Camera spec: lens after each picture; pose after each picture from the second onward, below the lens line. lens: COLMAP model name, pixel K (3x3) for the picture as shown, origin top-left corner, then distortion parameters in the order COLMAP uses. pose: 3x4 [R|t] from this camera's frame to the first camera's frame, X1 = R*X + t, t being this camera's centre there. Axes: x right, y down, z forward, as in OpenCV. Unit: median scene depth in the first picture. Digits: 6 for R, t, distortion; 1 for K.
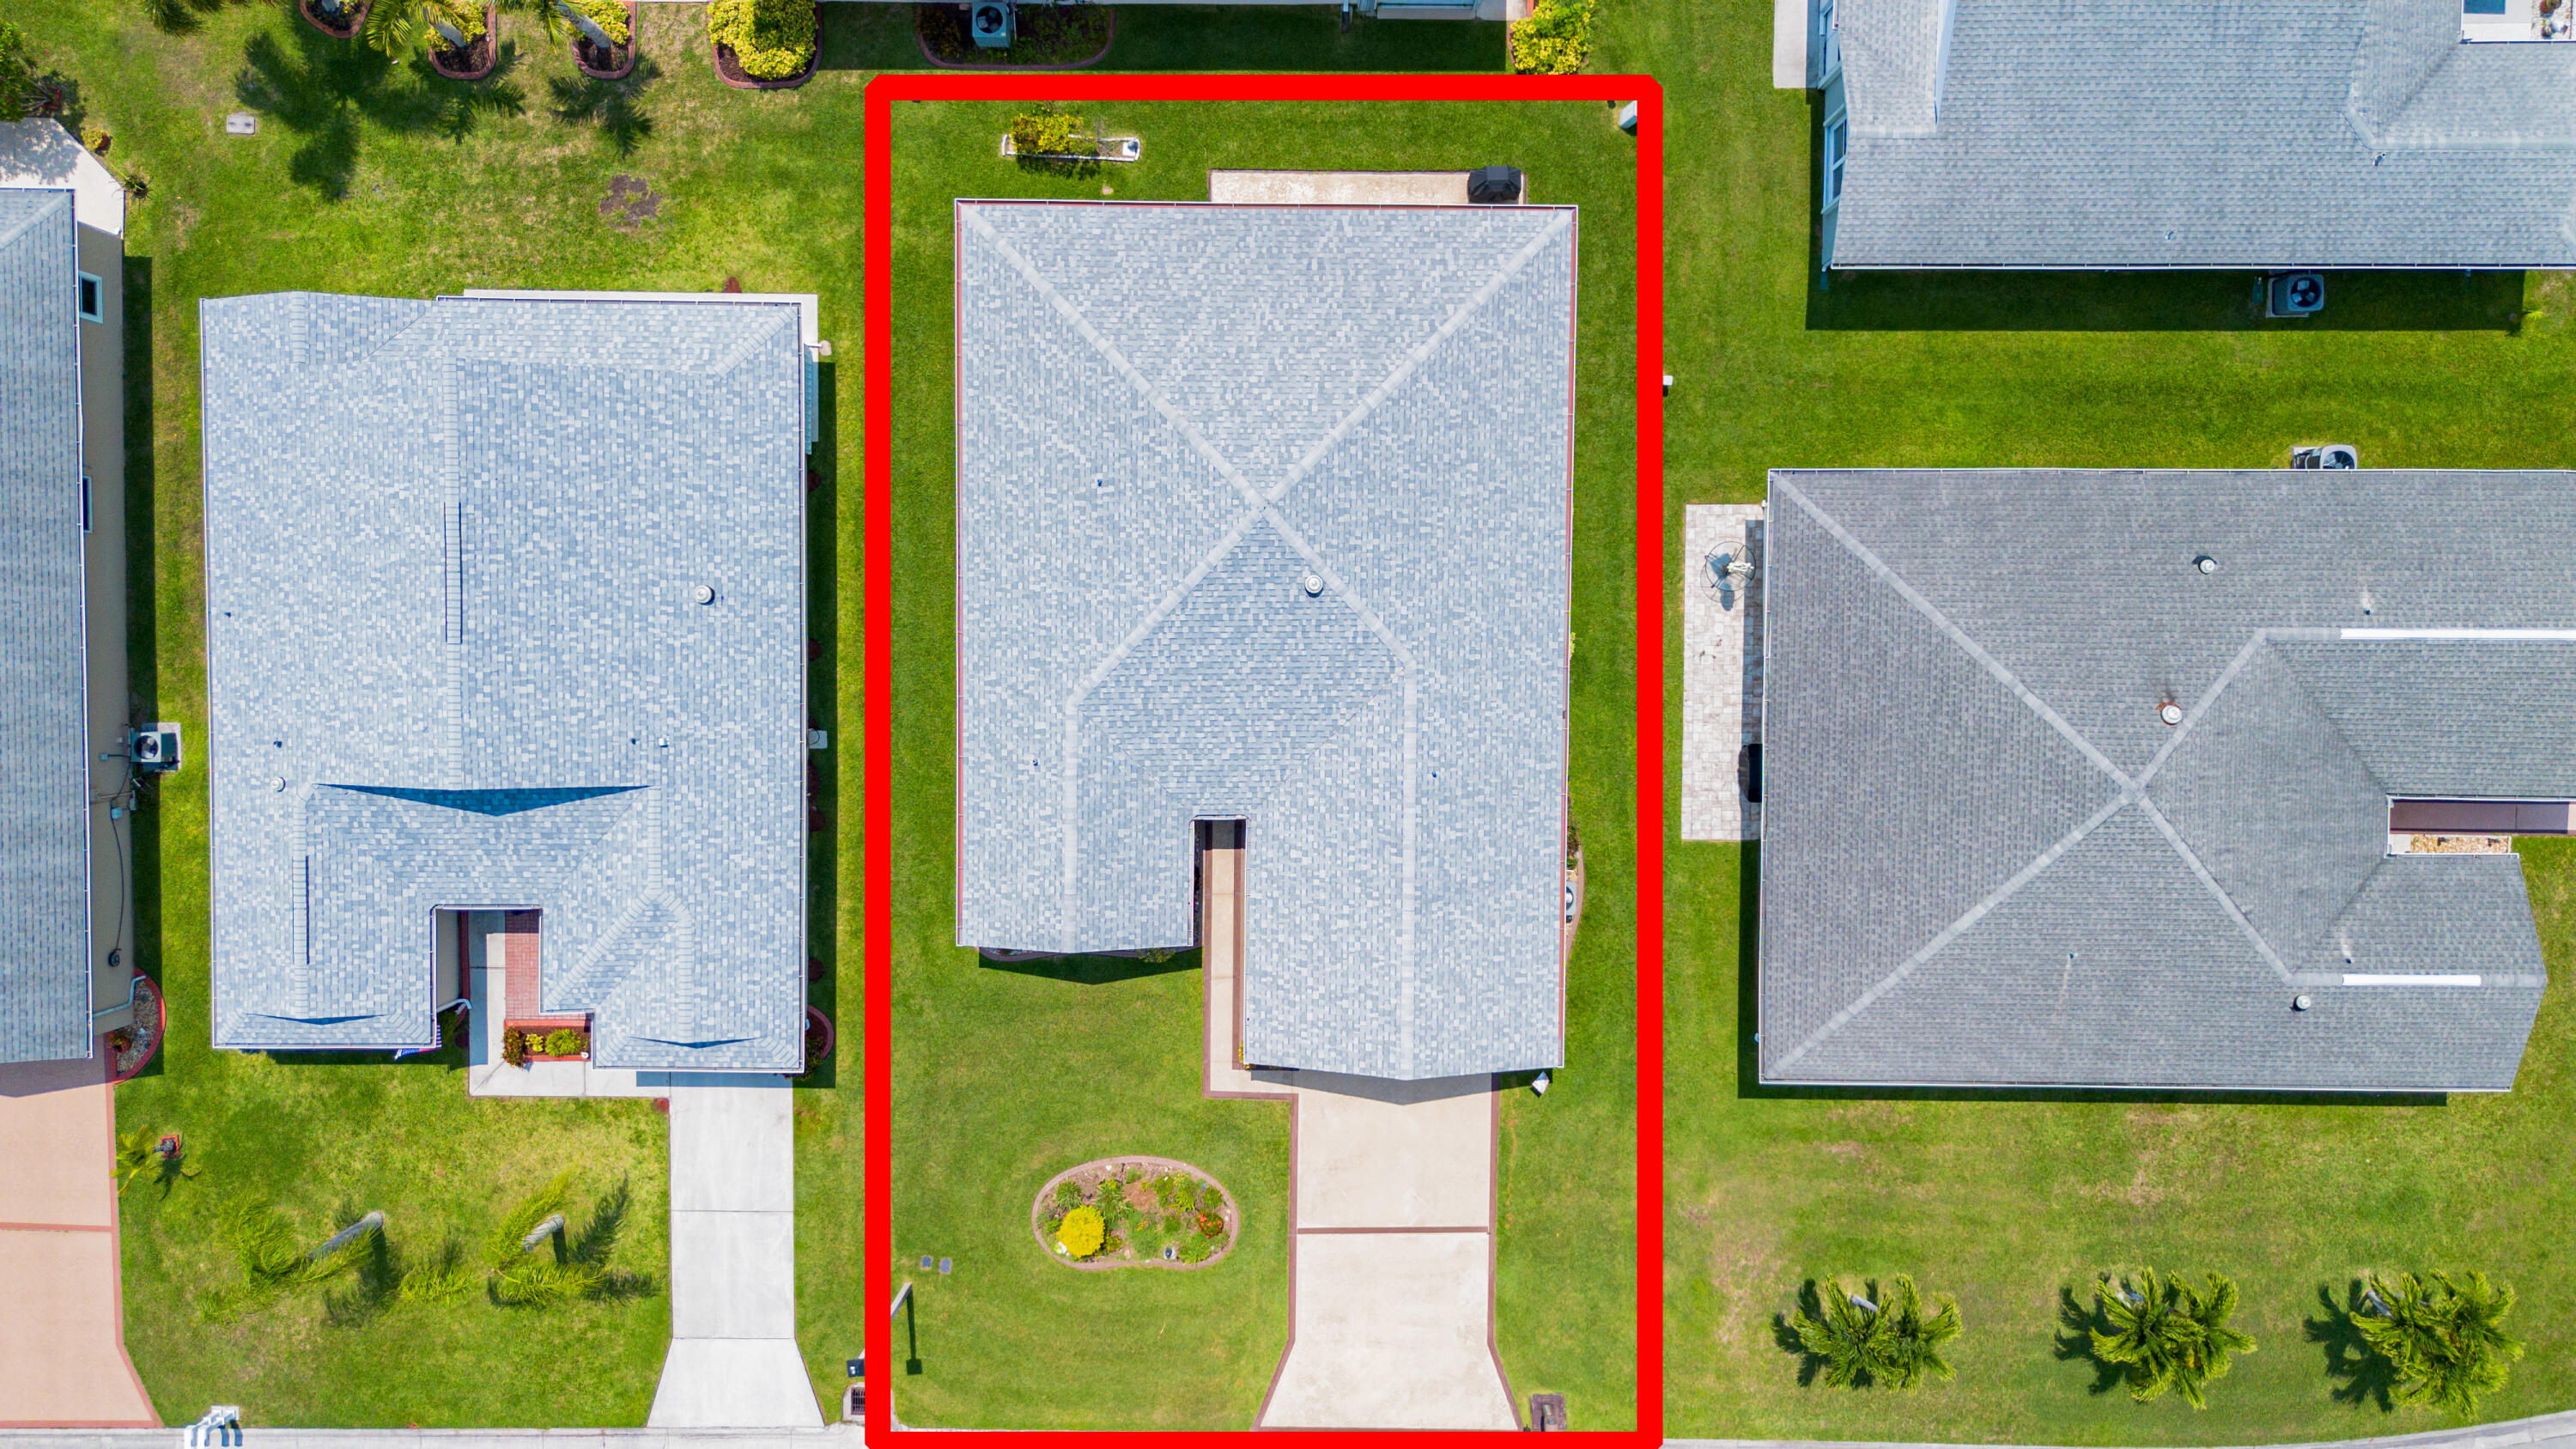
lens RADIAL K [[1838.0, 0, 1279.3], [0, 1838.0, 725.5], [0, 0, 1]] dist [0.057342, -0.050297]
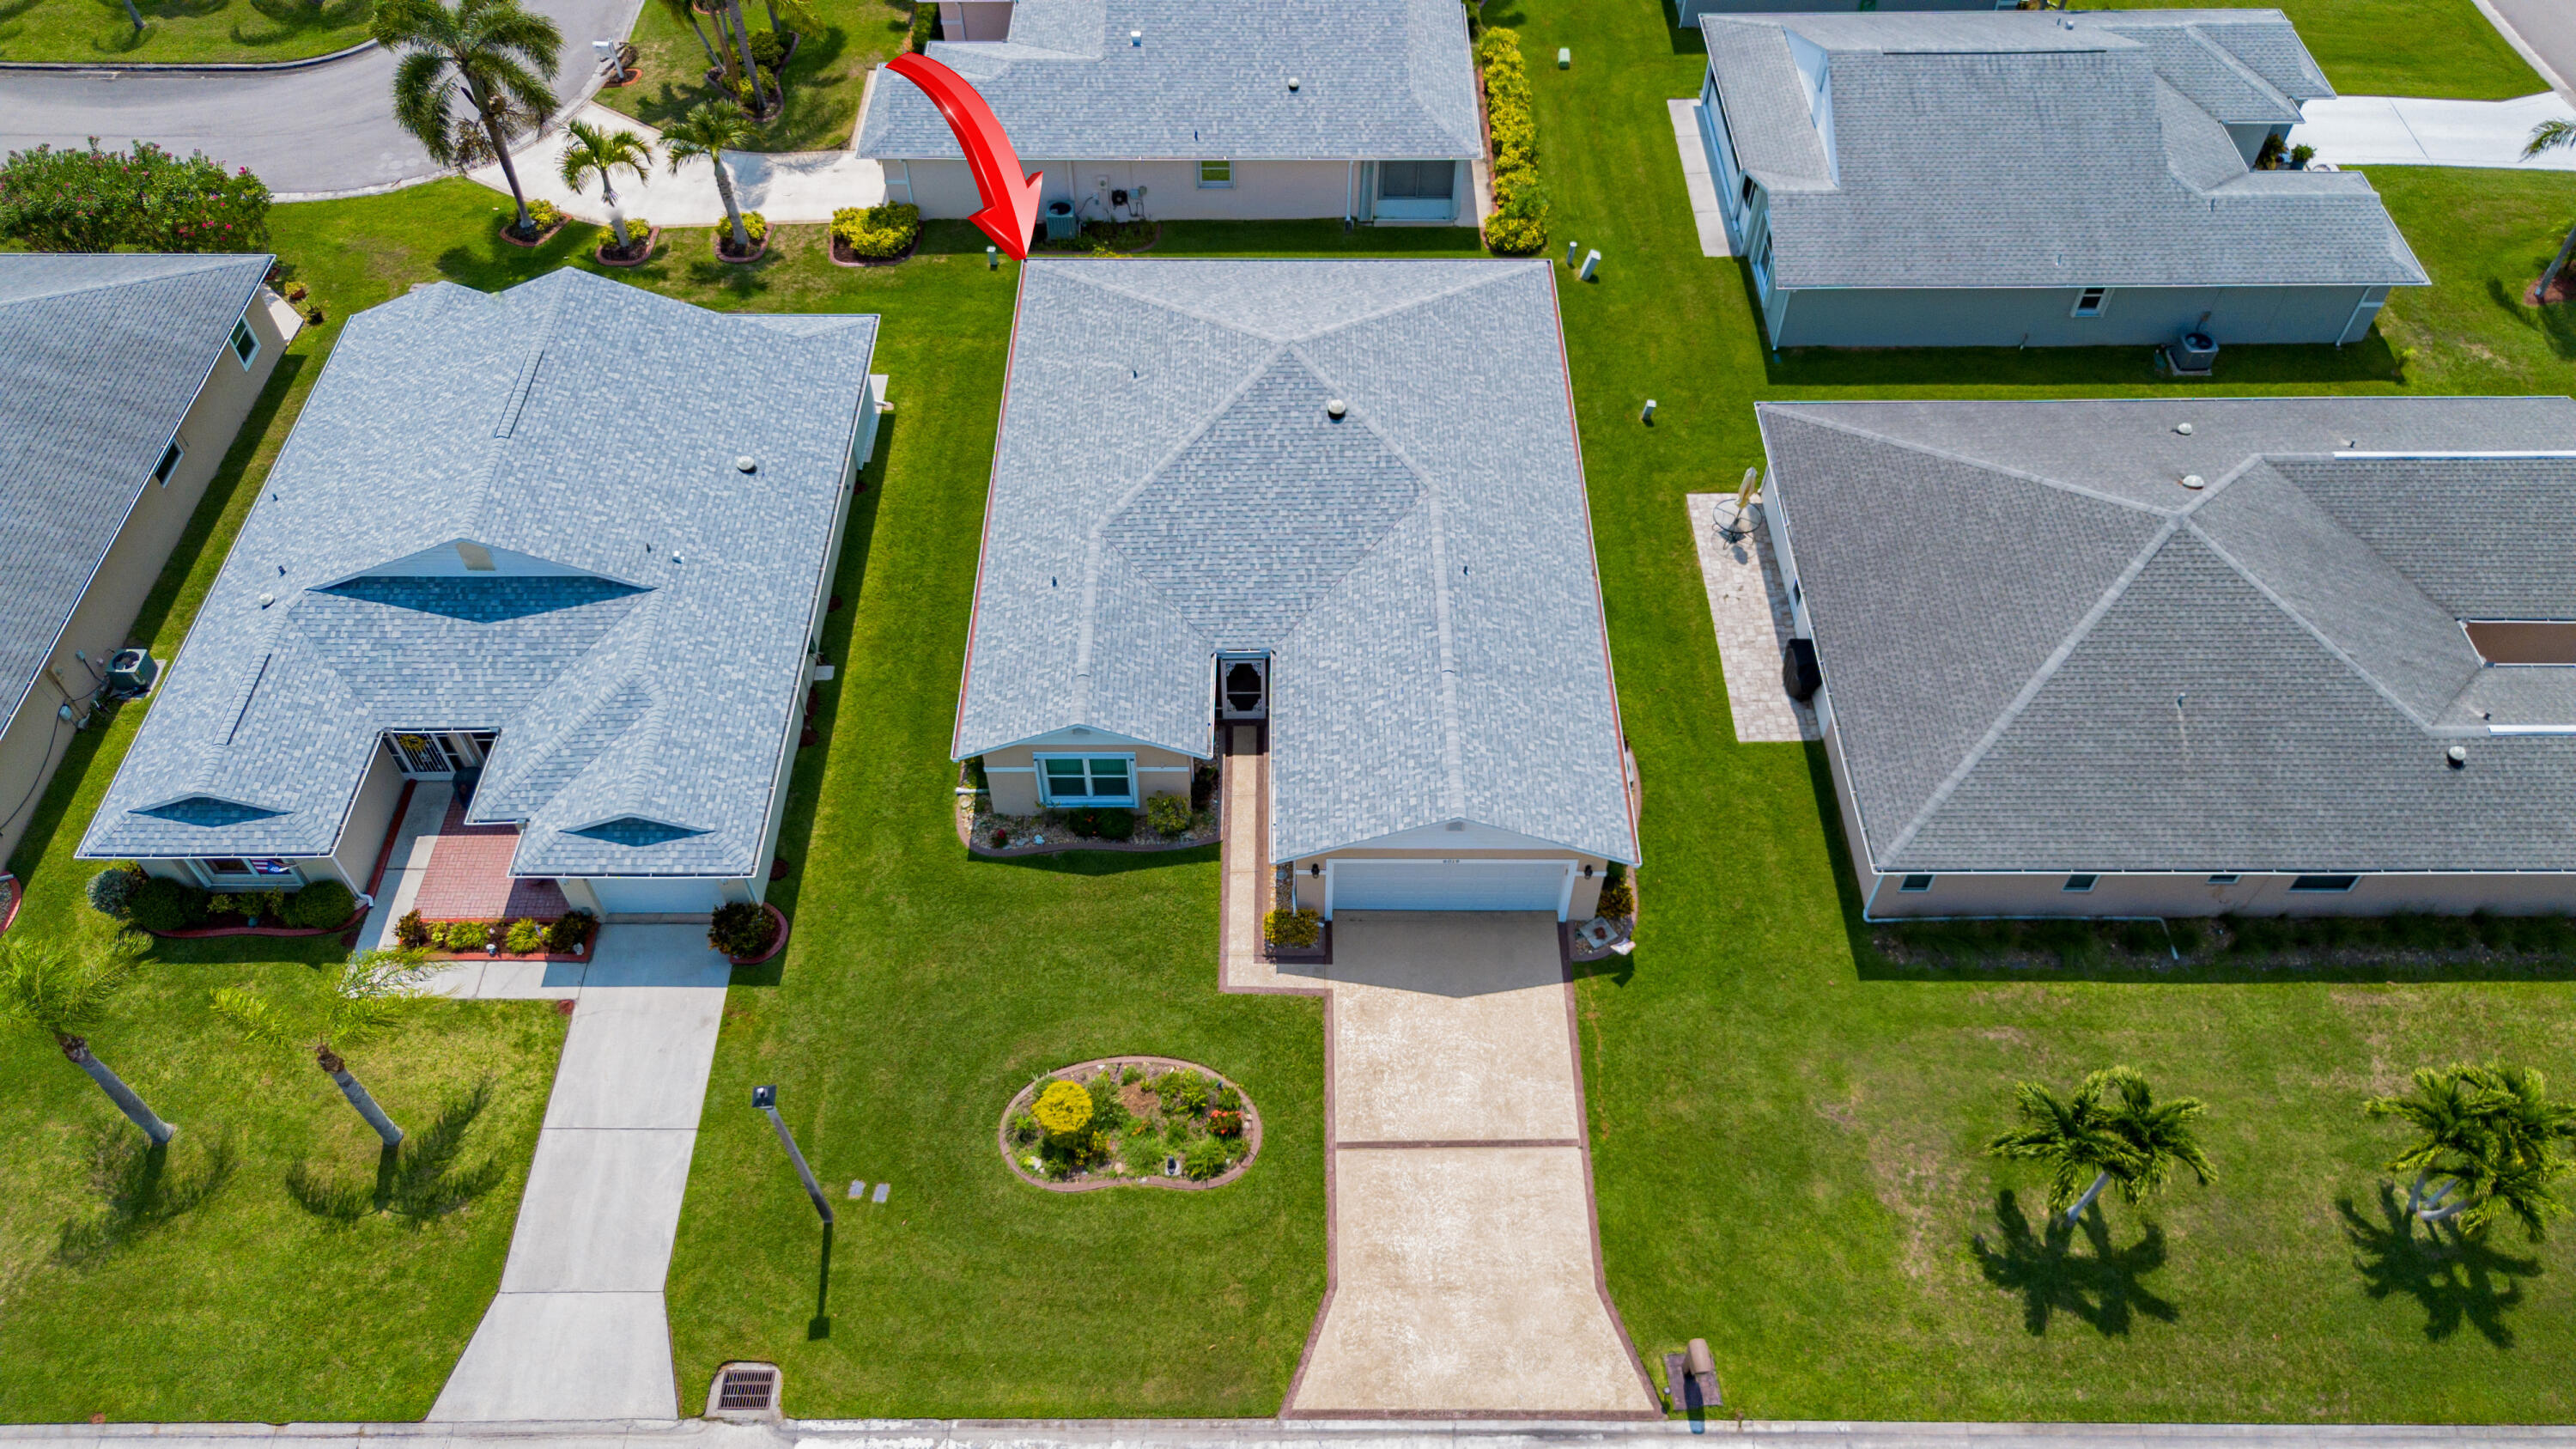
lens RADIAL K [[1847.4, 0, 1280.4], [0, 1847.4, 720.2], [0, 0, 1]] dist [0.056753, -0.052661]
pose [[0.999970, -0.004538, 0.006231, -0.018512], [0.007544, 0.742288, -0.670038, 0.685481], [-0.001585, 0.670065, 0.742300, 0.302137]]
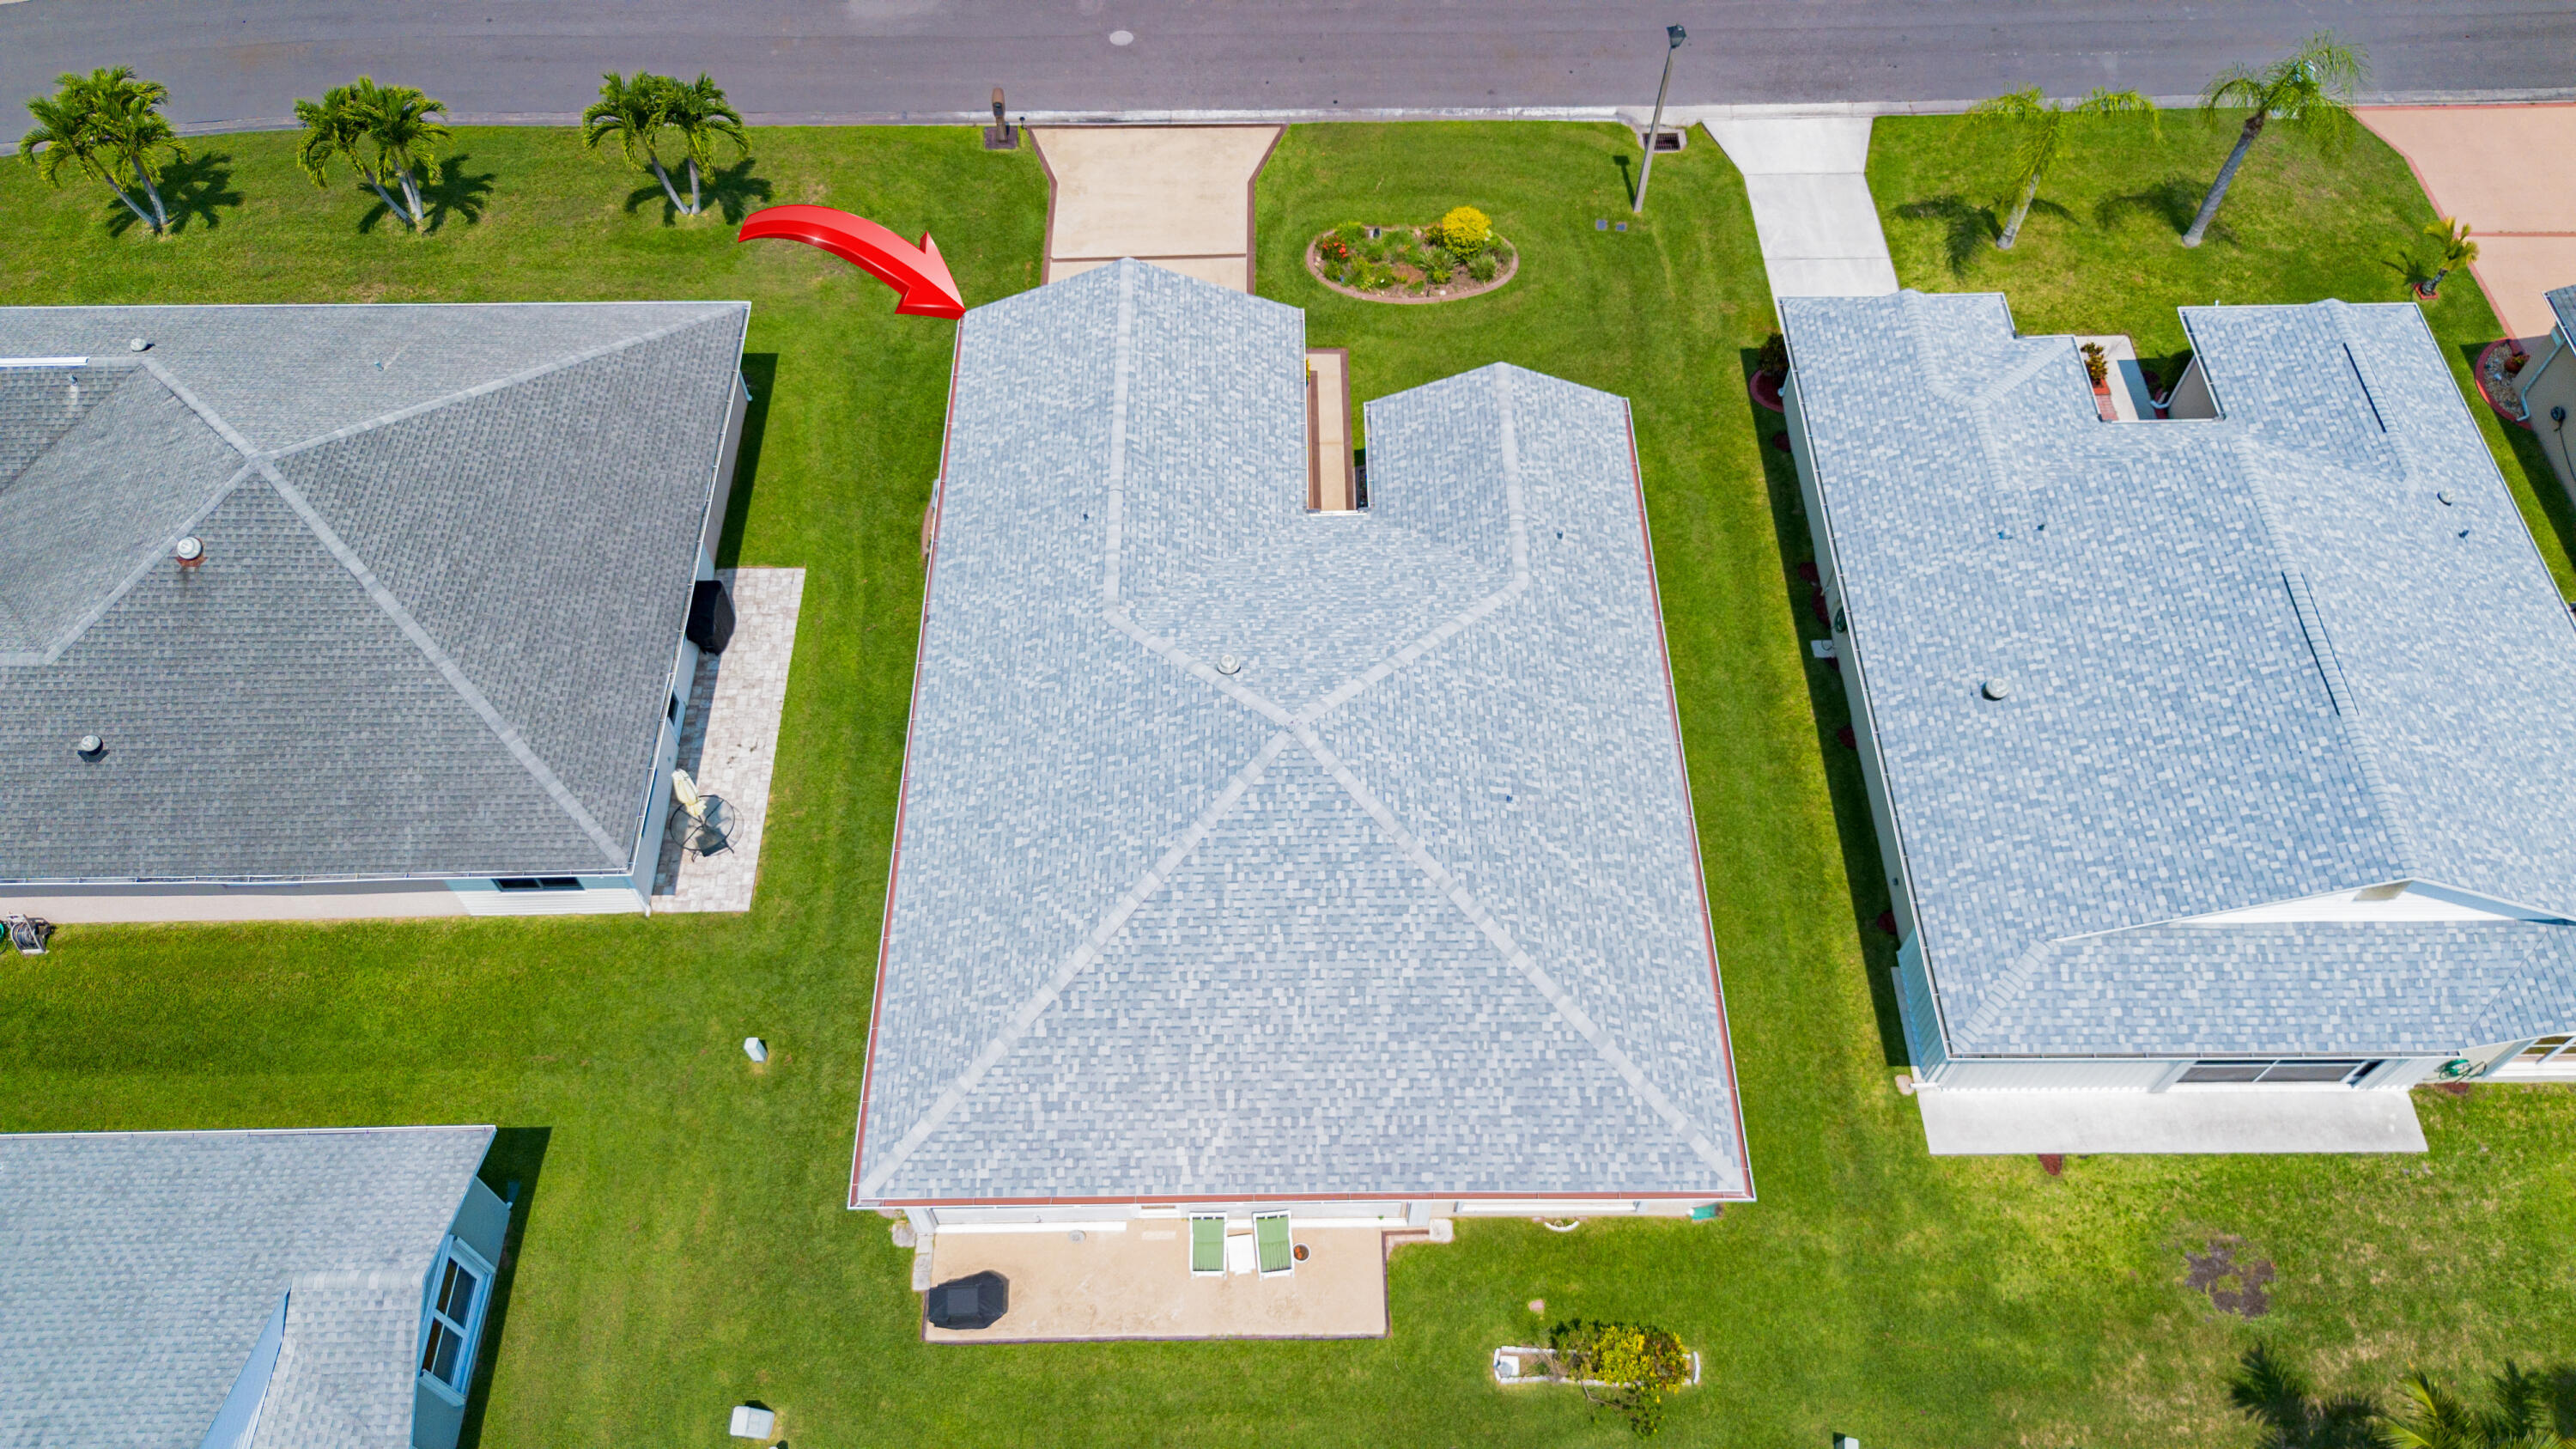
lens RADIAL K [[1847.4, 0, 1280.4], [0, 1847.4, 720.2], [0, 0, 1]] dist [0.056753, -0.052661]
pose [[-0.999797, 0.020036, -0.002037, -0.001409], [-0.018125, -0.851140, 0.524626, -0.464214], [0.008778, 0.524557, 0.851330, 0.300695]]
